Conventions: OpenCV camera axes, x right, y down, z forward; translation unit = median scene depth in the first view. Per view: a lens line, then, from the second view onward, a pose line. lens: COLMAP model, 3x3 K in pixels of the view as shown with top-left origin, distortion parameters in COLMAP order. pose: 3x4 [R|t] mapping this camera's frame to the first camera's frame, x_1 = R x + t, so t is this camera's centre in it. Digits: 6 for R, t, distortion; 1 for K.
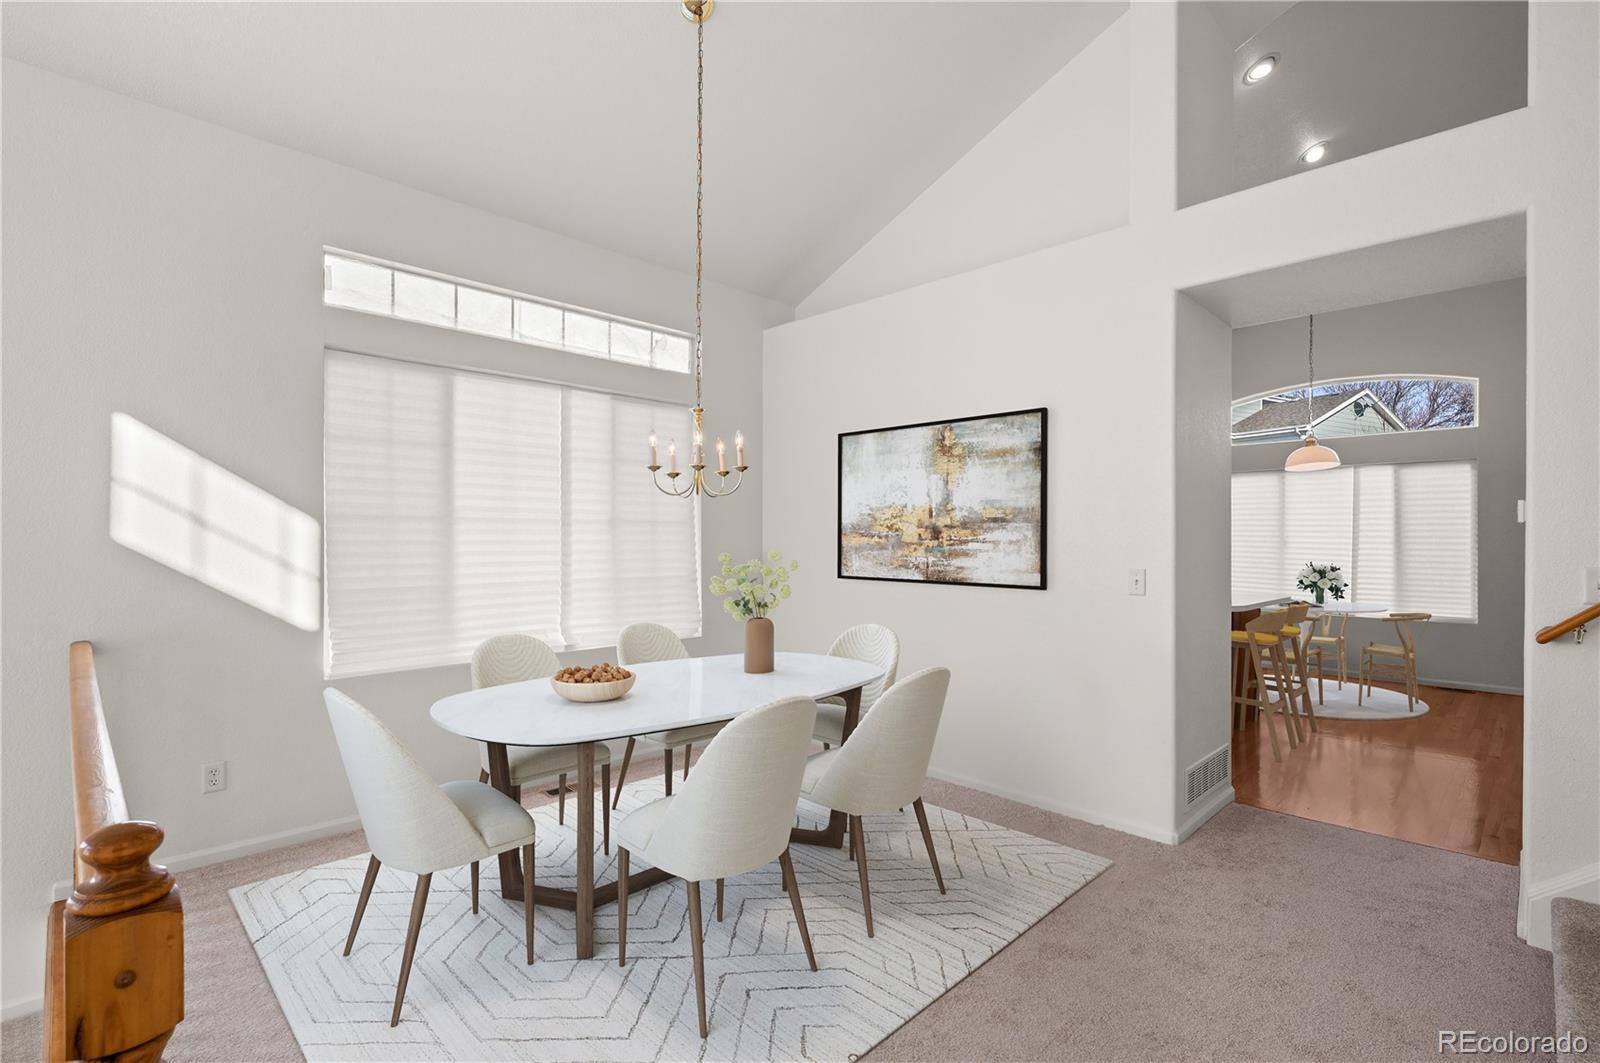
lens RADIAL K [[725.4, 0, 798.1], [0, 725.4, 543.2], [0, 0, 1]] dist [-0.000264, 0.000094]
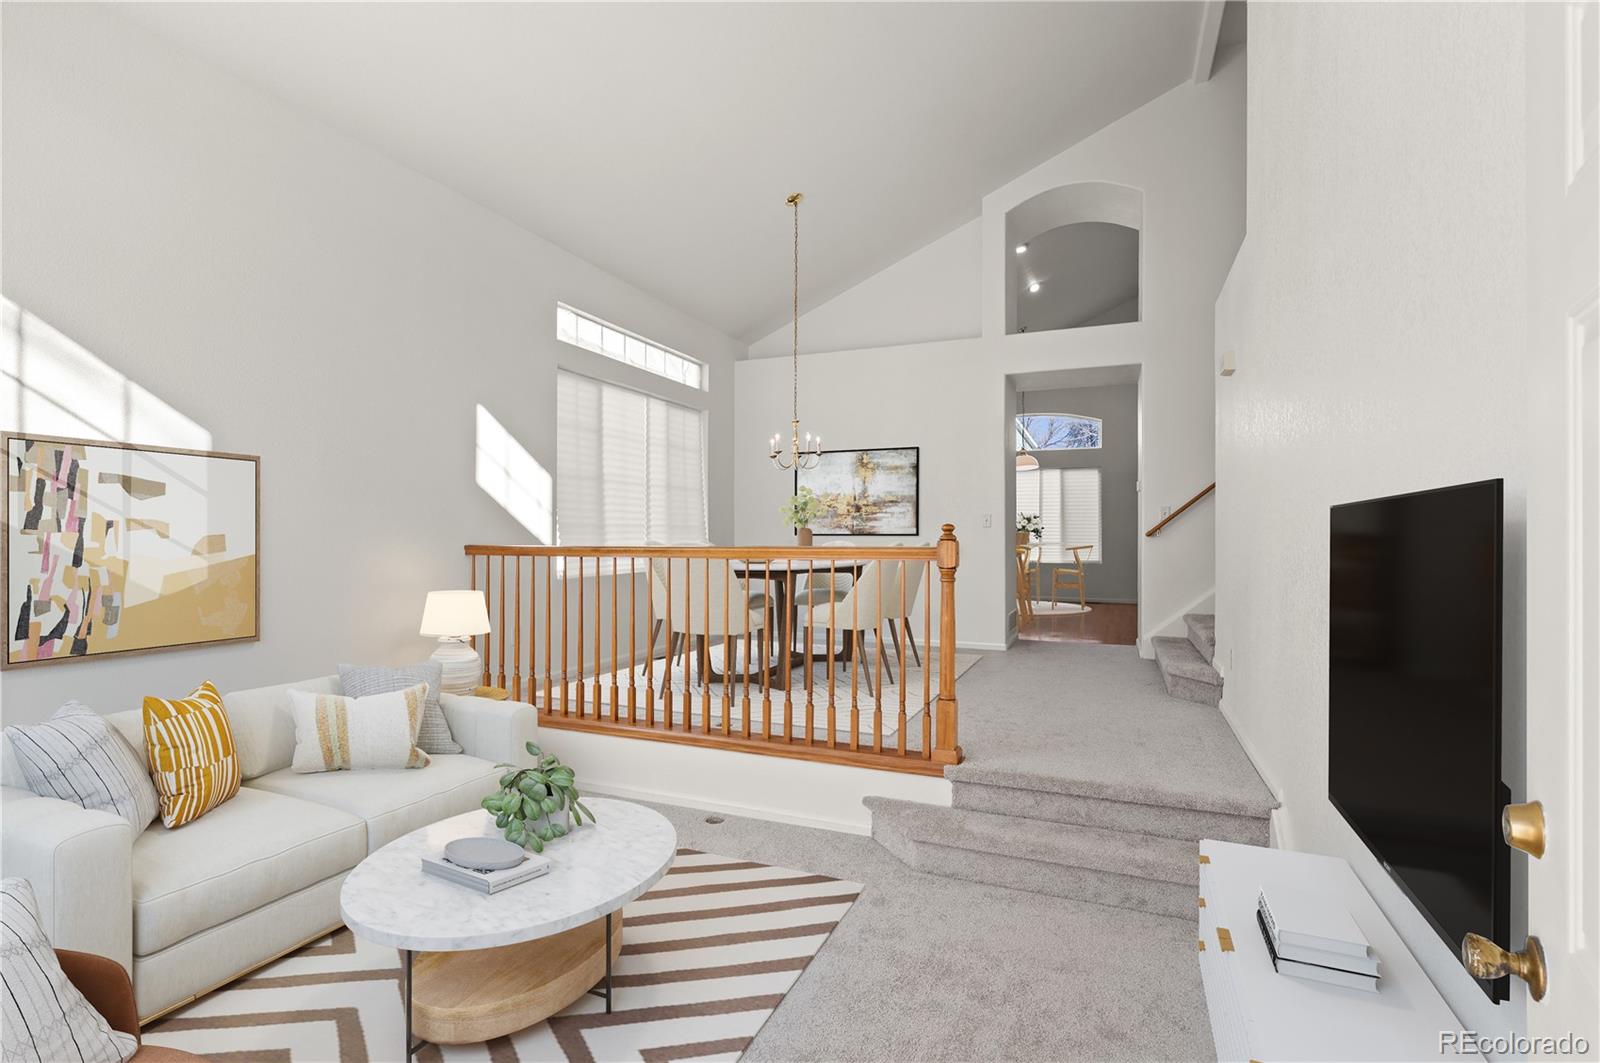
lens RADIAL K [[744.1, 0, 796.9], [0, 744.1, 521.8], [0, 0, 1]] dist [-0.001809, -0.000466]
pose [[0.924607, 0.021650, 0.380306, -0.674285], [-0.016117, 0.999713, -0.017728, 0.073175], [-0.380580, 0.010262, 0.924691, -0.584034]]
